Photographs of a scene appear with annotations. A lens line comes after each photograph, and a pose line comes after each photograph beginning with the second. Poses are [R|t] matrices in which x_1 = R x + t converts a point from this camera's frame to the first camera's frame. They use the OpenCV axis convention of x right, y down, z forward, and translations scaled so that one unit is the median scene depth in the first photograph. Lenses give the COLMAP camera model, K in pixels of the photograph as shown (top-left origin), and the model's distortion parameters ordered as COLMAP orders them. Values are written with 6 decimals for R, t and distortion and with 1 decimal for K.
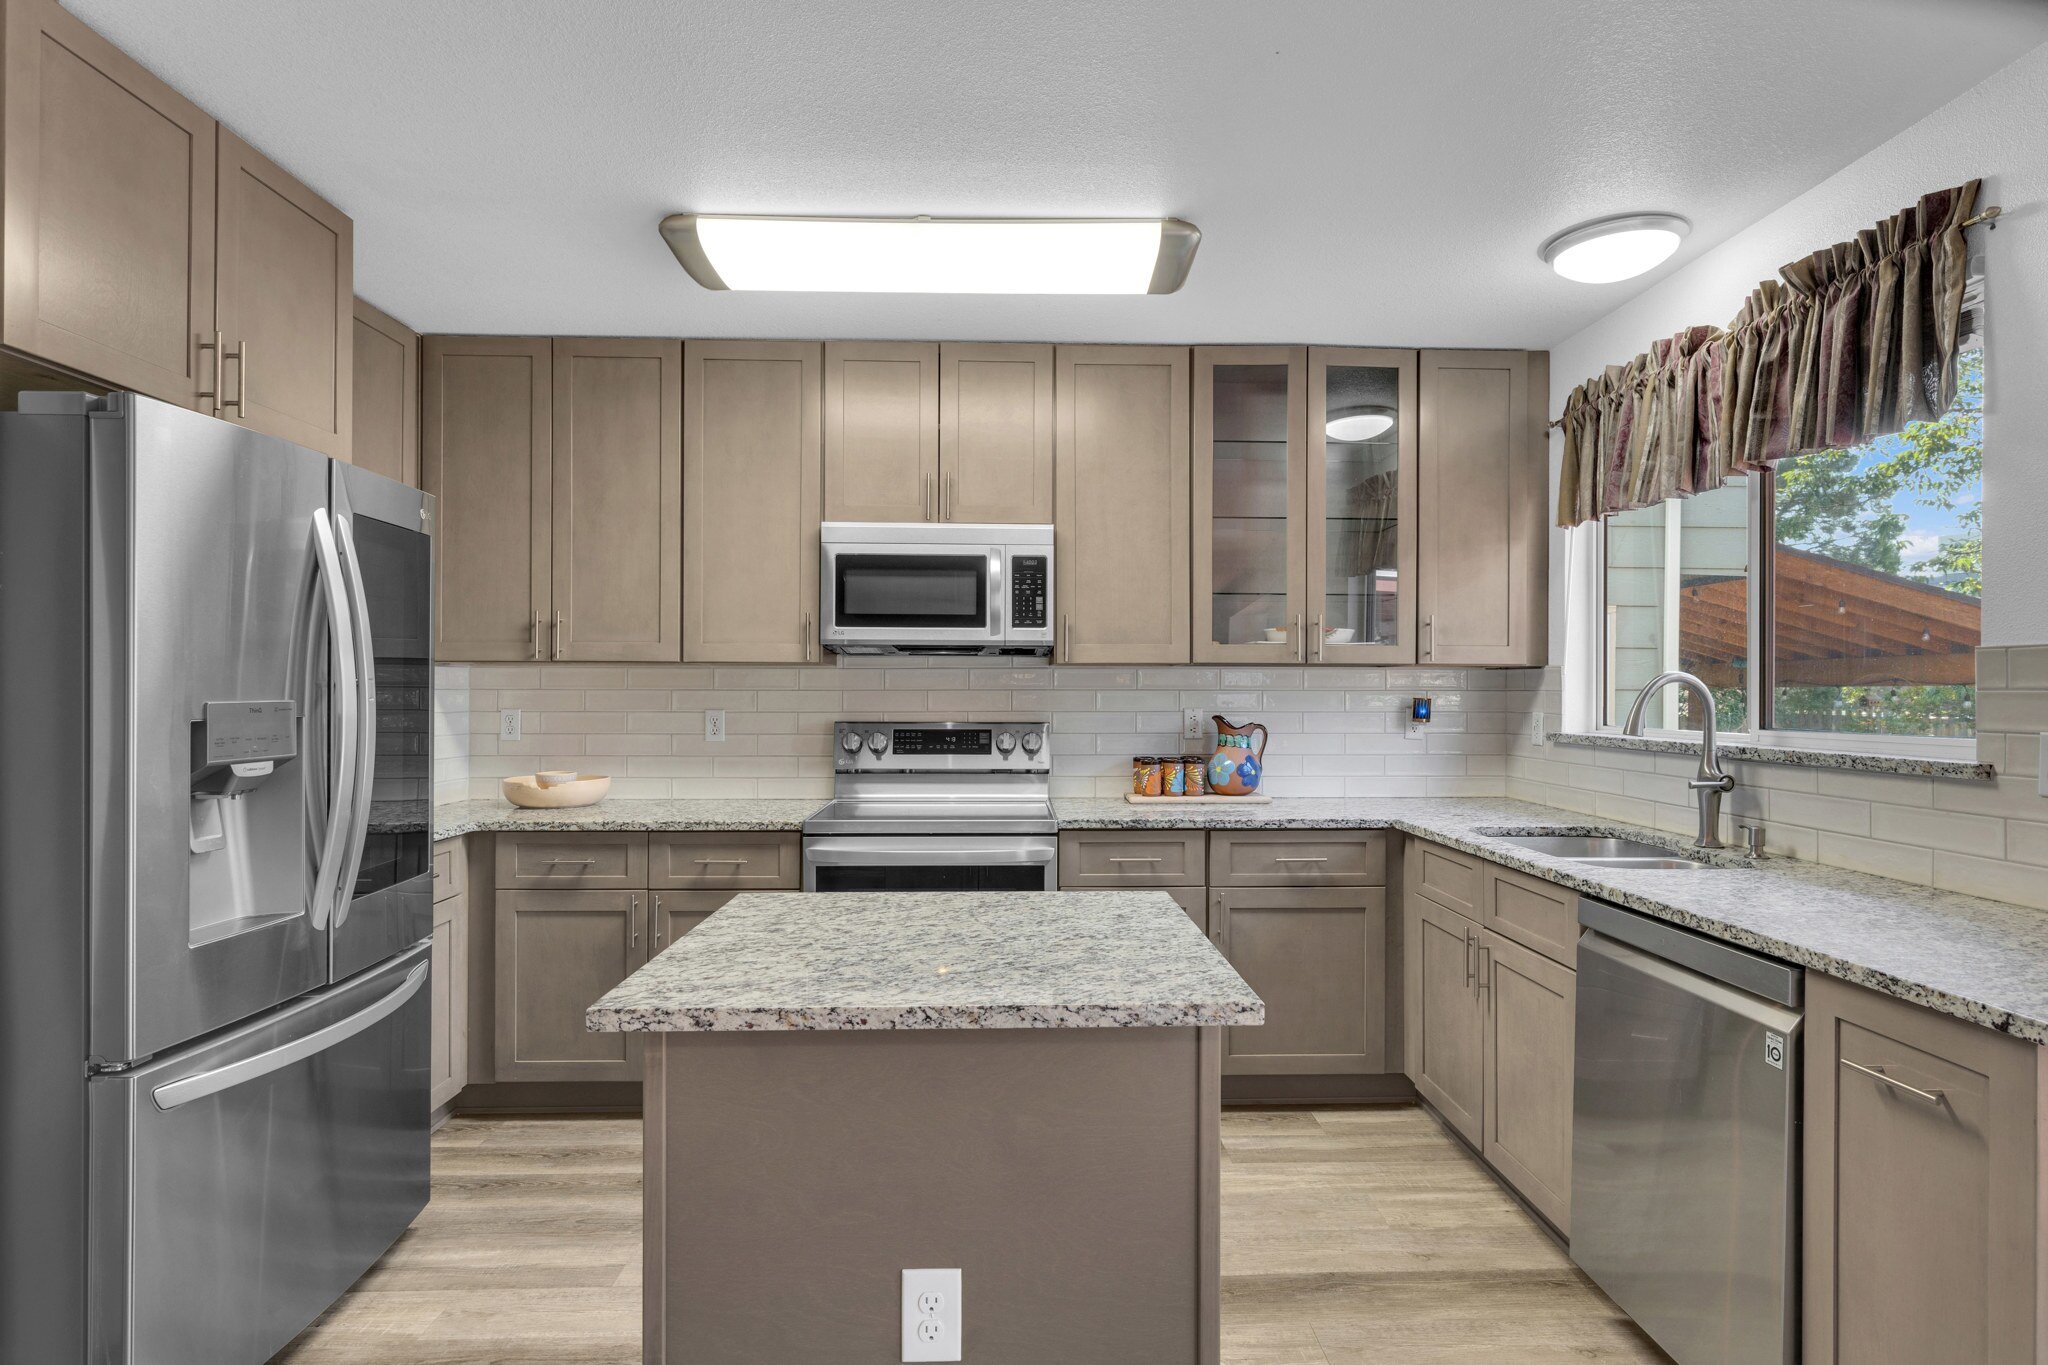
lens RADIAL K [[1095.9, 0, 1052.2], [0, 1095.9, 689.0], [0, 0, 1]] dist [0.000513, -0.000135]
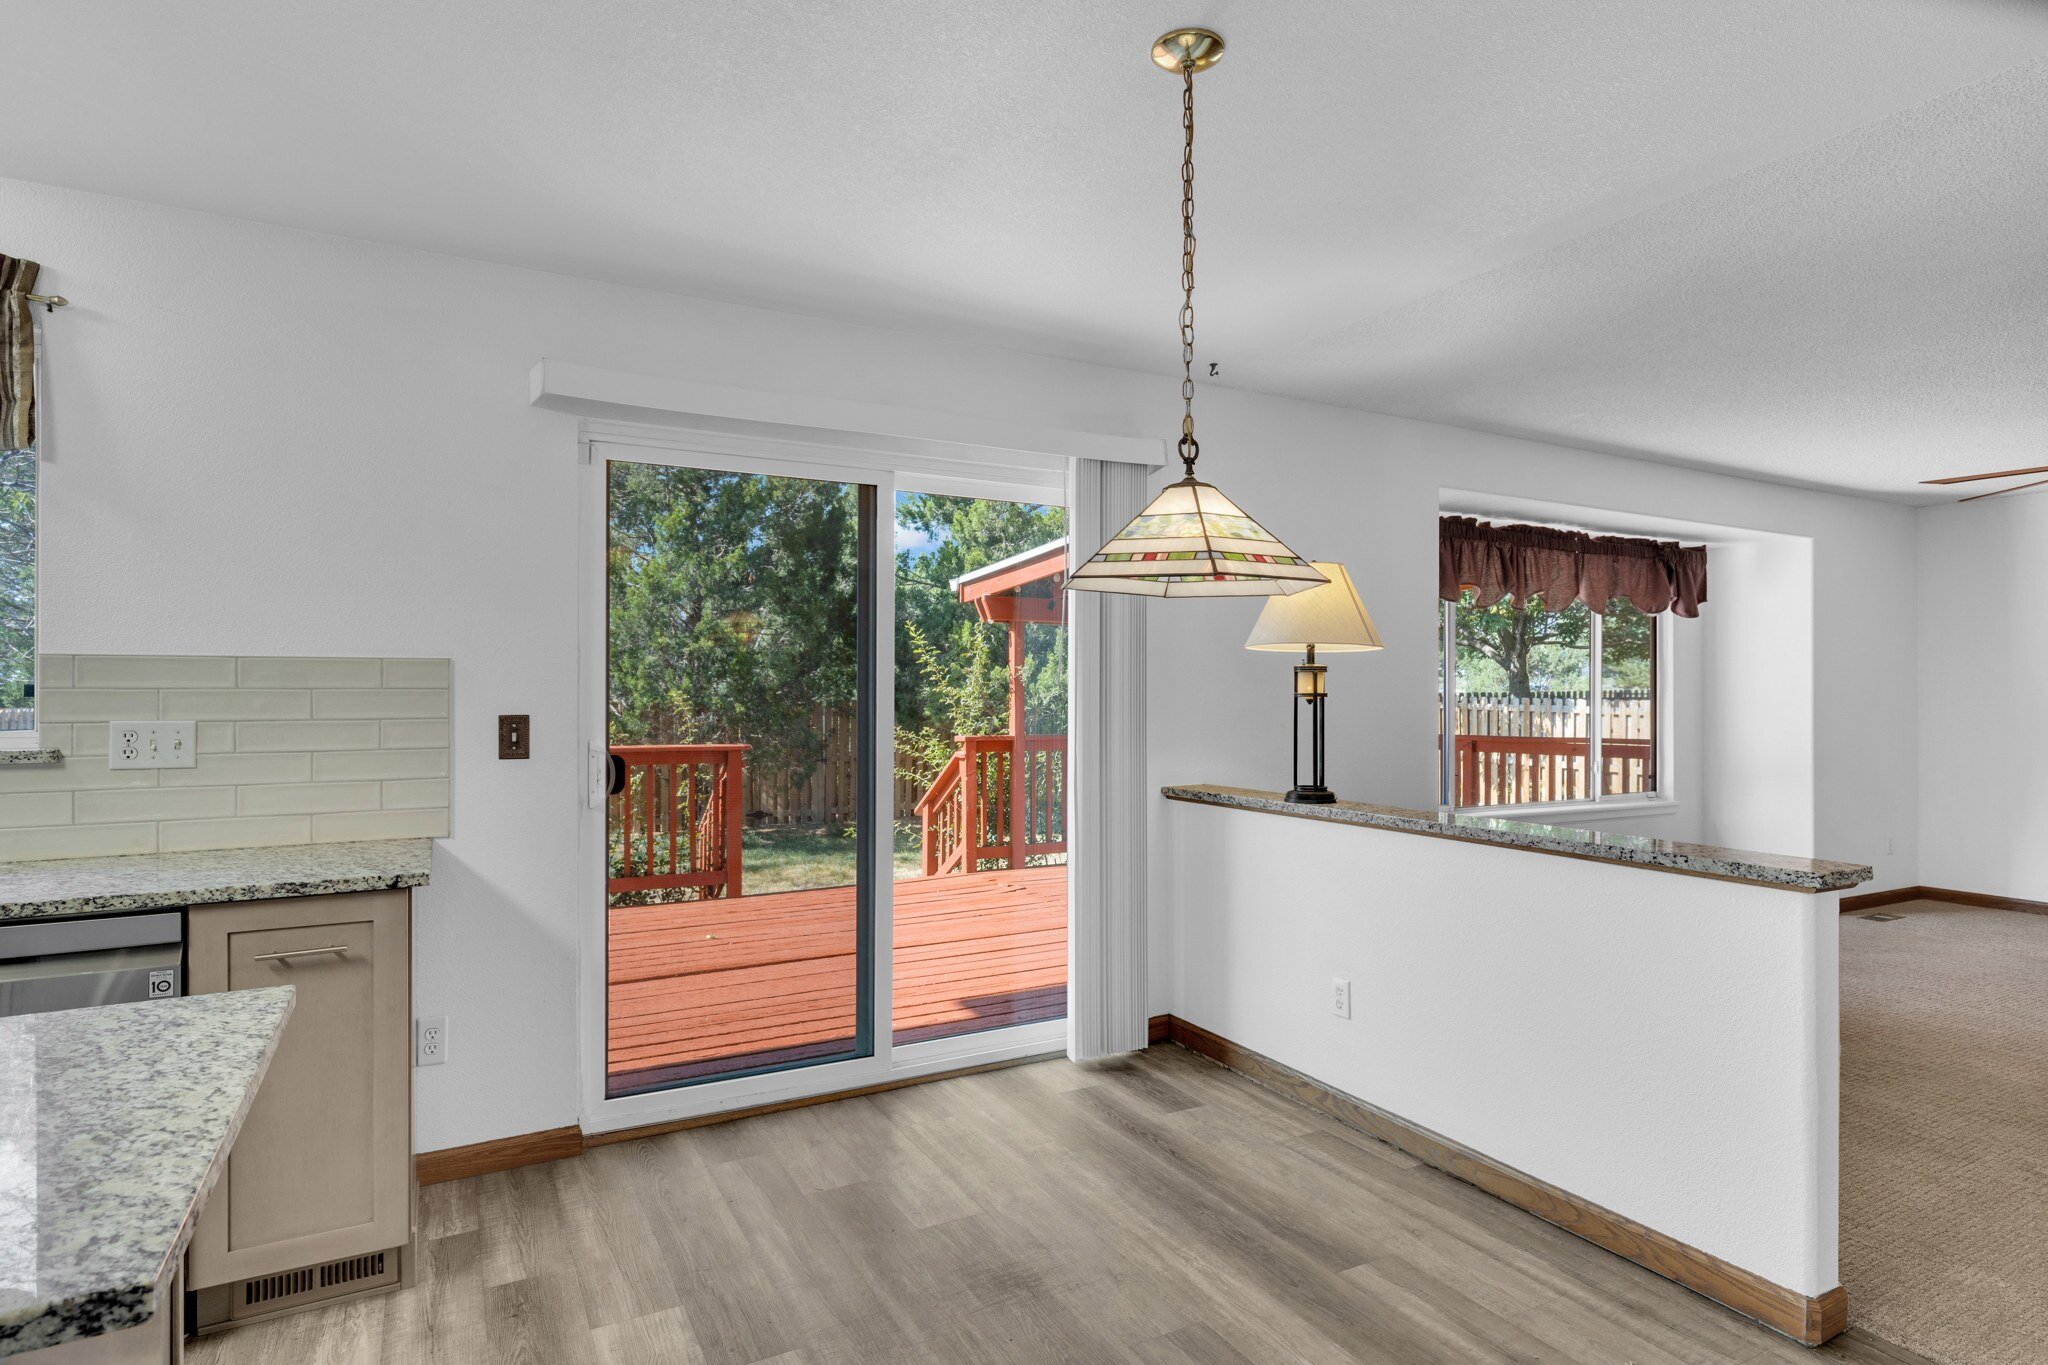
lens RADIAL K [[1095.9, 0, 1052.2], [0, 1095.9, 689.0], [0, 0, 1]] dist [0.000513, -0.000135]
pose [[-0.458686, -0.001349, 0.888597, -0.978702], [-0.001540, 0.999999, 0.000723, -0.002010], [-0.888597, -0.001037, -0.458687, 0.749846]]
